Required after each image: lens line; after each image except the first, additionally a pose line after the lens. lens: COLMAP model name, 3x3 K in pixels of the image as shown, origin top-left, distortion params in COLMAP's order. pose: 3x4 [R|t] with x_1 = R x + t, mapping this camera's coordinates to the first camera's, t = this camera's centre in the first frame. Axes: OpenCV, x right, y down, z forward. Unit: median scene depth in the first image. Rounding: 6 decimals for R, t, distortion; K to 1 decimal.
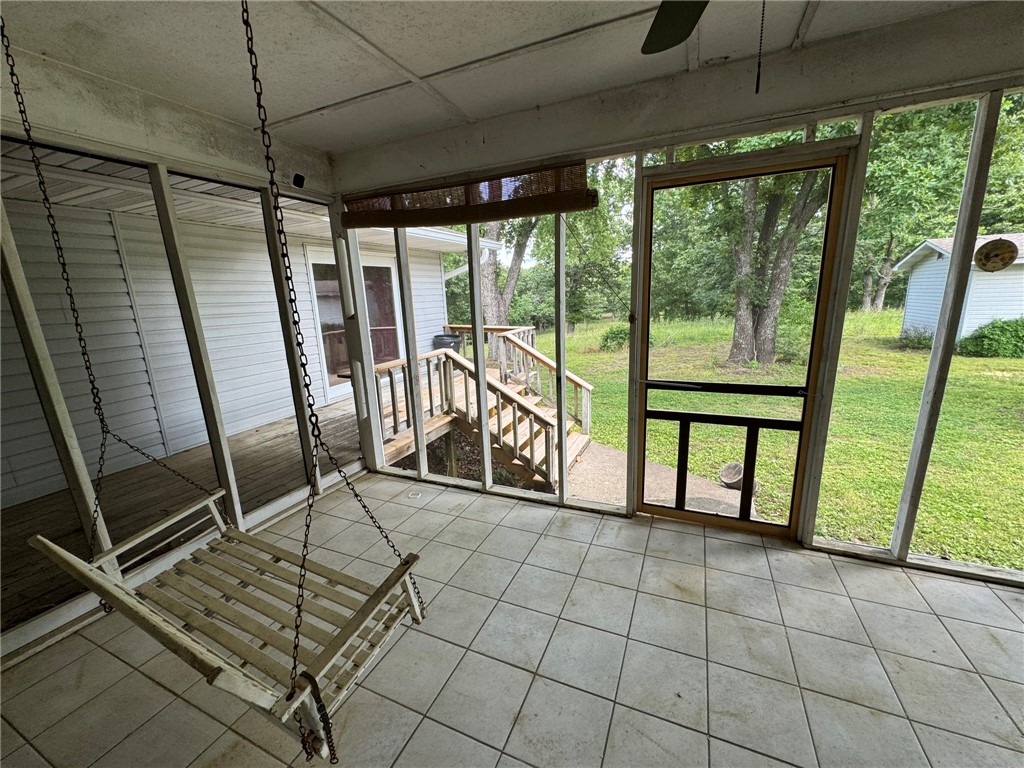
lens RADIAL K [[410.9, 0, 511.8], [0, 410.9, 385.7], [0, 0, 1]] dist [-0.001025, 0.000244]
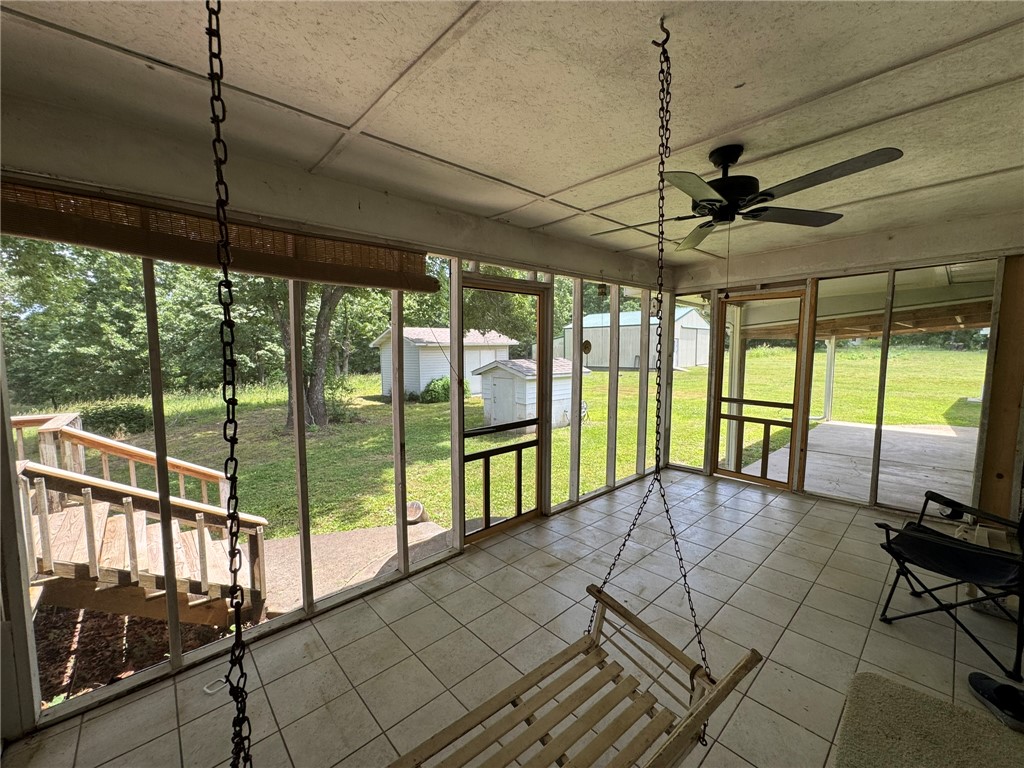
lens RADIAL K [[410.9, 0, 515.4], [0, 410.9, 386.7], [0, 0, 1]] dist [-0.001025, 0.000244]
pose [[0.396699, -0.049665, 0.916604, -0.764269], [0.197859, 0.979690, -0.032549, -0.076539], [-0.896371, 0.194271, 0.398468, 0.351432]]
